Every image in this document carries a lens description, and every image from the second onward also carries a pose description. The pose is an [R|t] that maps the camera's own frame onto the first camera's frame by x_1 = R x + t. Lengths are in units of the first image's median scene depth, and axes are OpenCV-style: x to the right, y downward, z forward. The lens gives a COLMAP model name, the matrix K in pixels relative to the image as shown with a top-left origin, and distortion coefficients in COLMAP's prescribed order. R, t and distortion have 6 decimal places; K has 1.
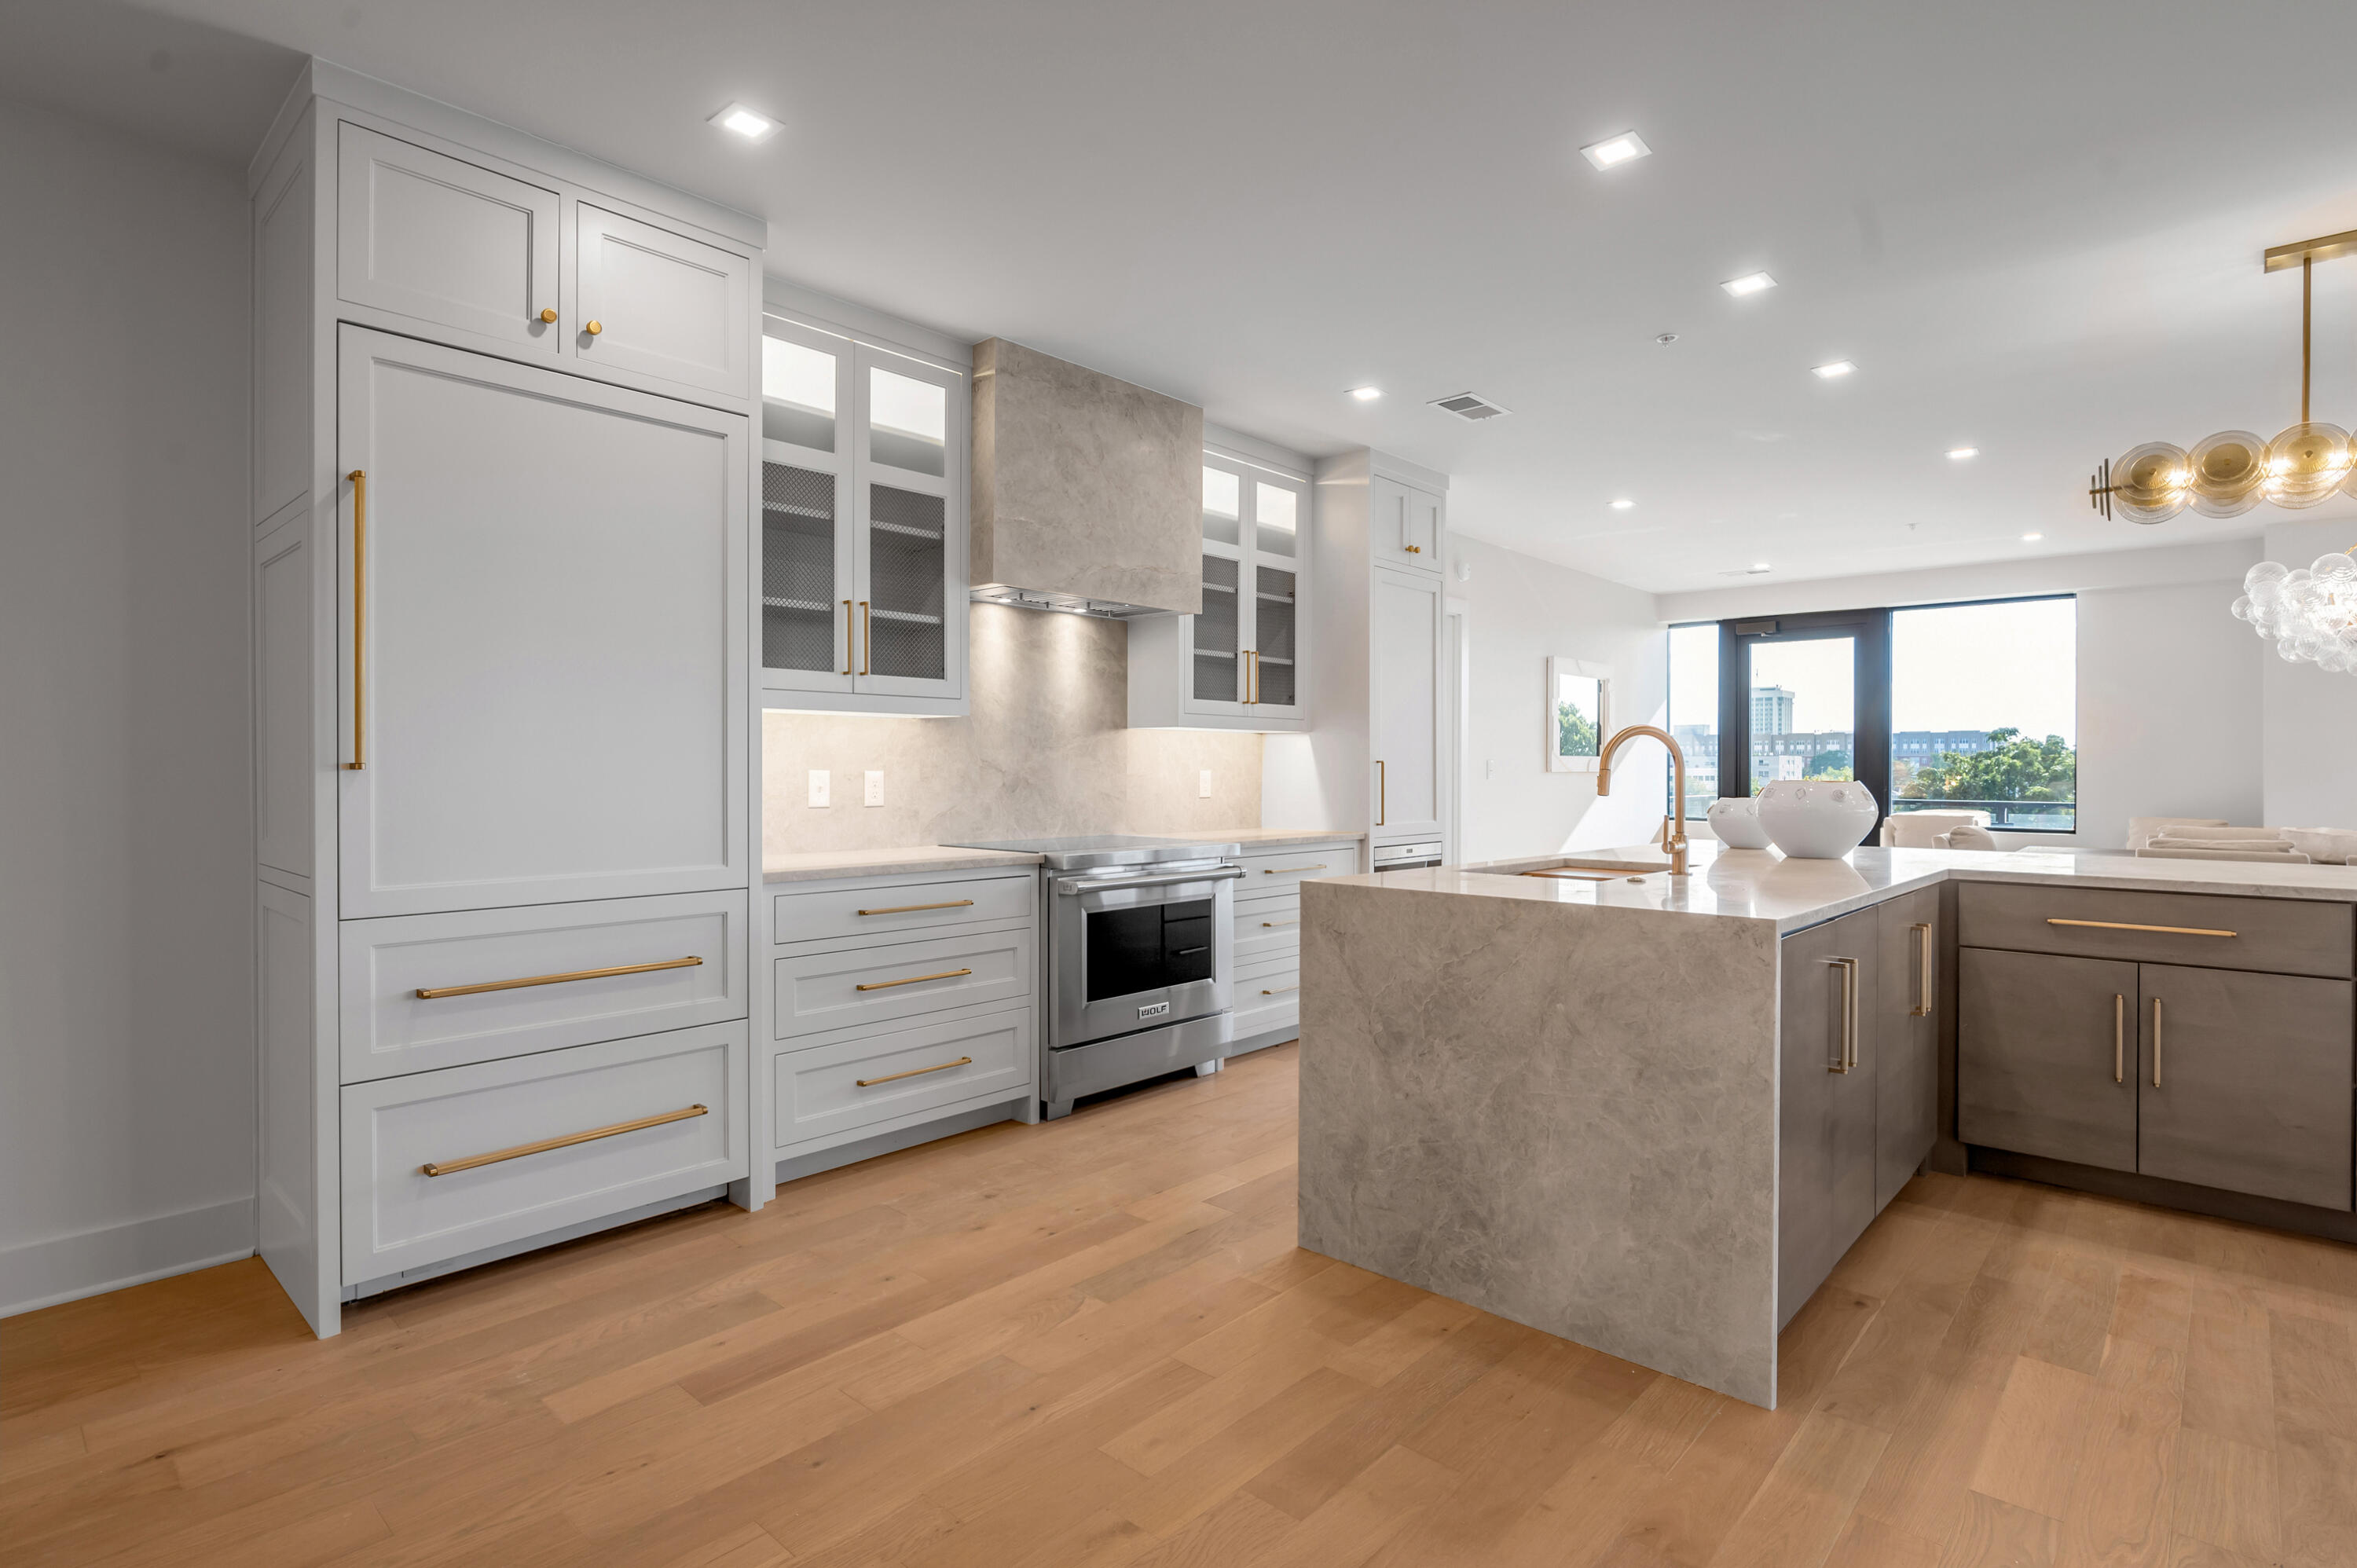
lens RADIAL K [[1169.8, 0, 1179.2], [0, 1169.8, 772.2], [0, 0, 1]] dist [-0.008253, 0.000474]
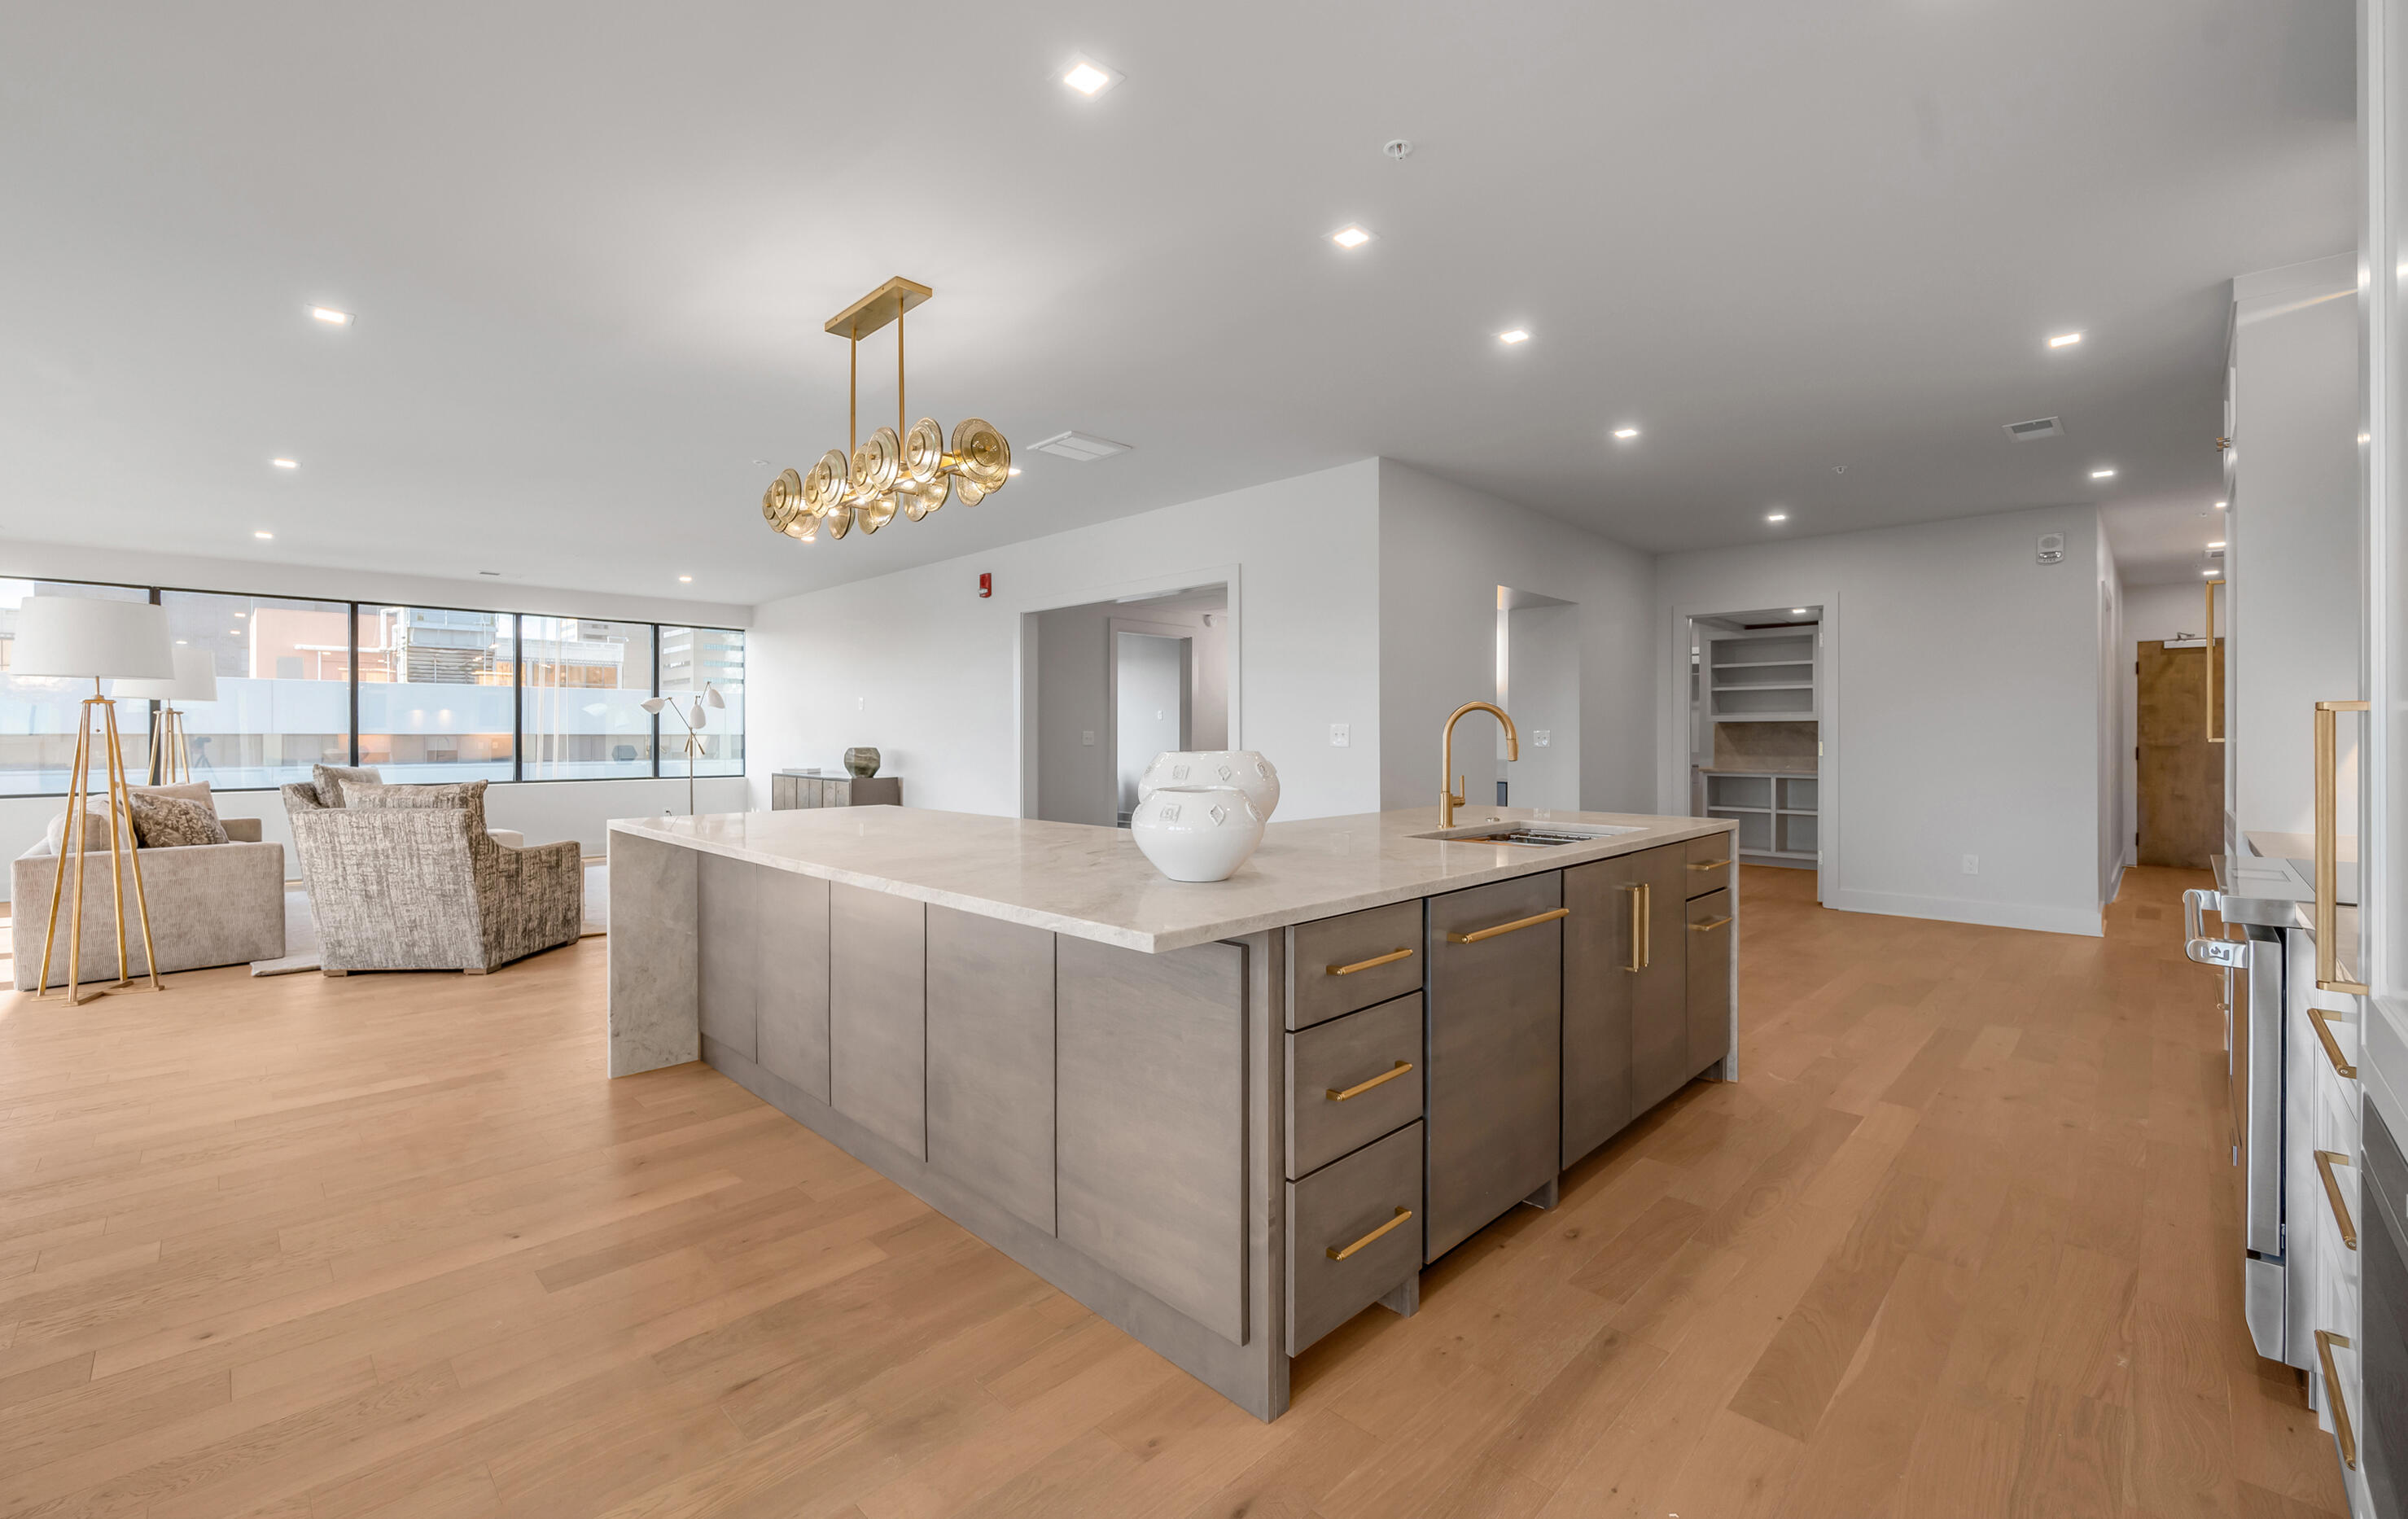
lens RADIAL K [[980.3, 0, 1182.4], [0, 980.3, 748.7], [0, 0, 1]] dist [-0.001463, -0.000355]
pose [[-0.998744, -0.005395, 0.049820, 0.484921], [-0.004684, 0.999886, 0.014380, -0.003937], [-0.049891, 0.014129, -0.998655, 1.500934]]
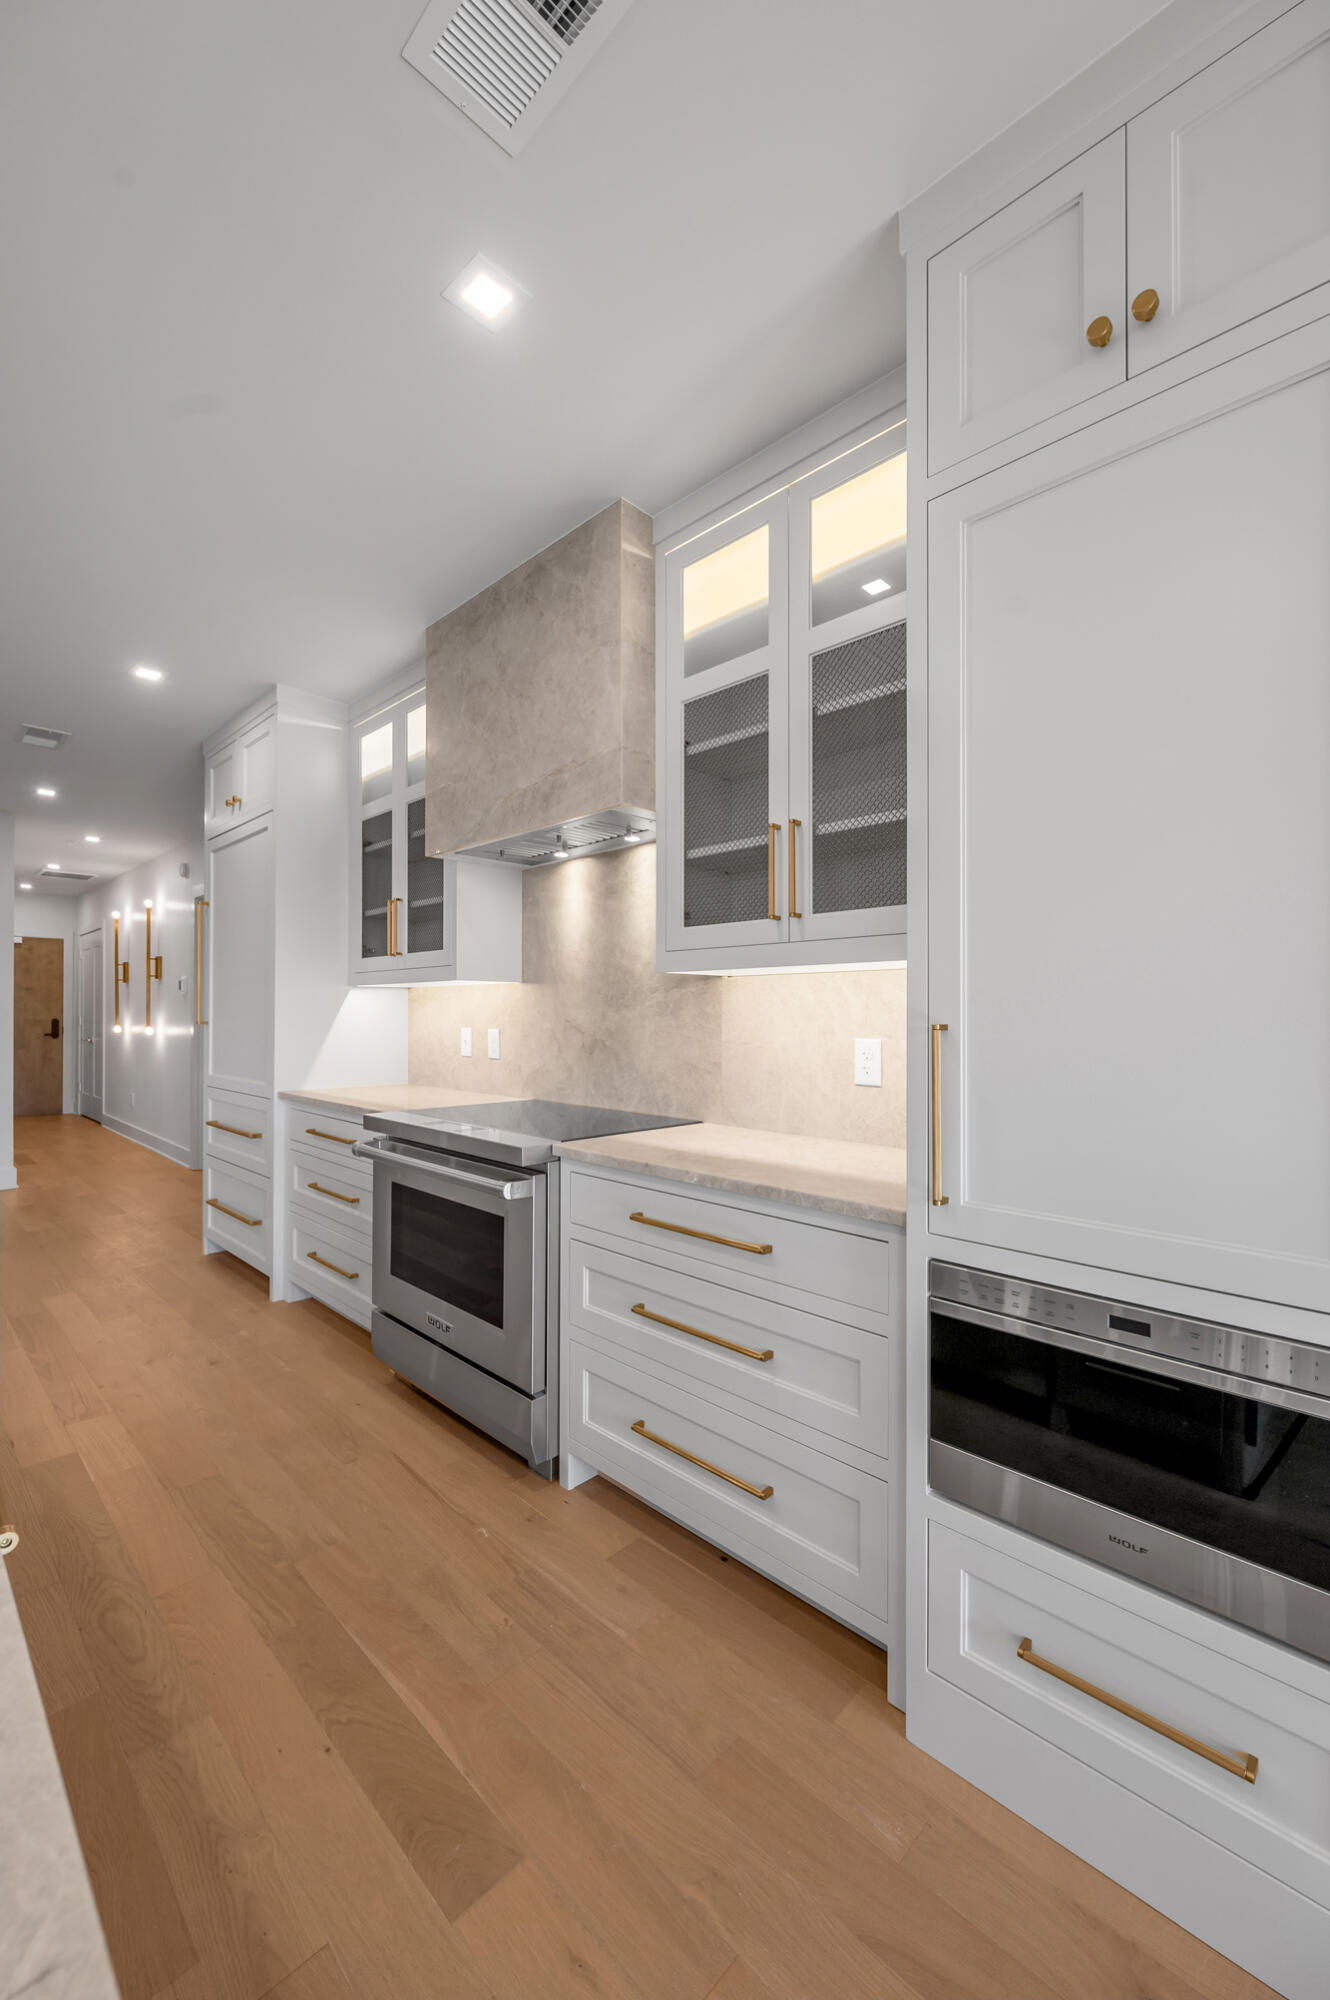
lens RADIAL K [[800.1, 0, 666.4], [0, 800.1, 1011.9], [0, 0, 1]] dist [-0.005984, -0.000492]
pose [[-0.035253, -0.005660, -0.999362, 0.530051], [-0.006606, 0.999963, -0.005431, -0.014786], [0.999357, 0.006411, -0.035289, 1.161247]]
